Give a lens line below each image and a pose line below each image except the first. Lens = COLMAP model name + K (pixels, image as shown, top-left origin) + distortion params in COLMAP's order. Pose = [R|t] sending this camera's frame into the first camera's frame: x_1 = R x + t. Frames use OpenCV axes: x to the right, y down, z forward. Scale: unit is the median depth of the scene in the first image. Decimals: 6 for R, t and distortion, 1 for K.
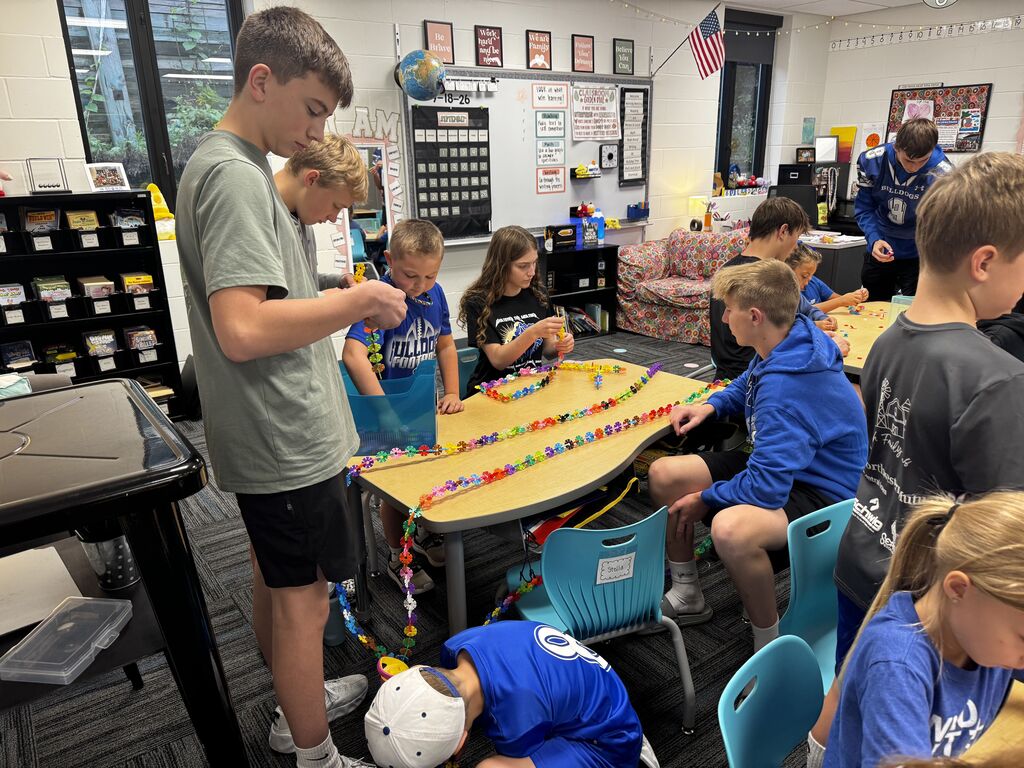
lens RADIAL K [[724.0, 0, 512.3], [0, 724.0, 394.7], [0, 0, 1]] dist [0.034302, -0.037602]
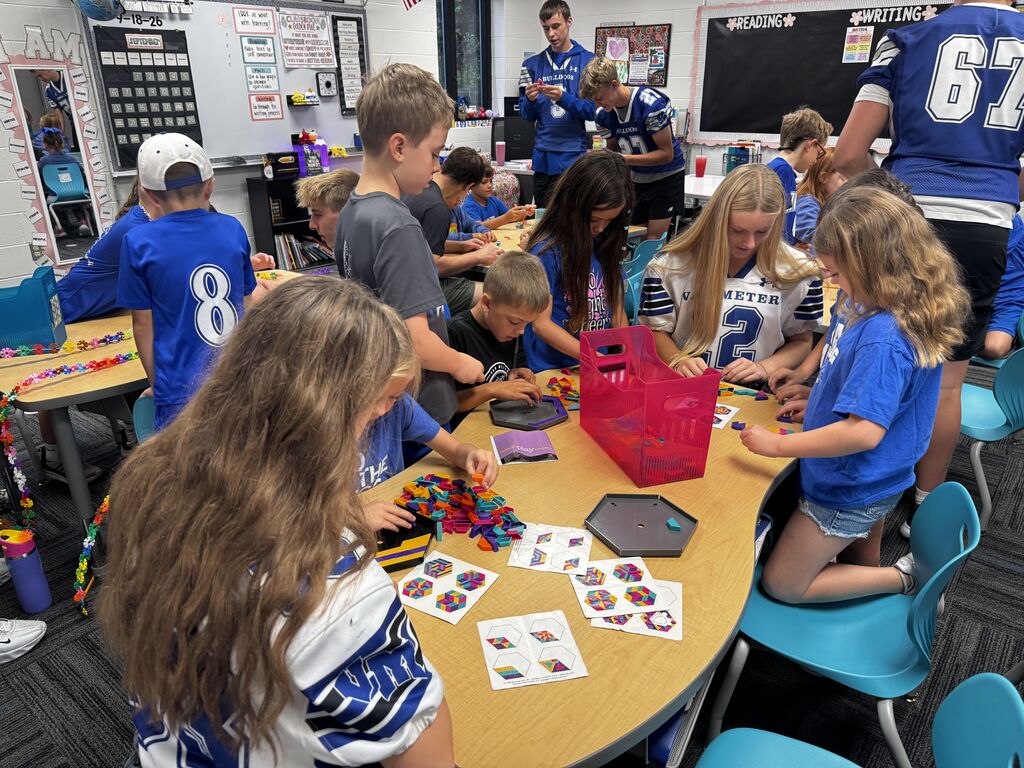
lens RADIAL K [[724.0, 0, 514.2], [0, 724.0, 388.3], [0, 0, 1]] dist [0.034302, -0.037602]
pose [[0.968597, -0.085223, 0.233573, 0.122090], [0.069342, 0.994740, 0.075392, 0.041467], [-0.238769, -0.056828, 0.969412, -0.087647]]
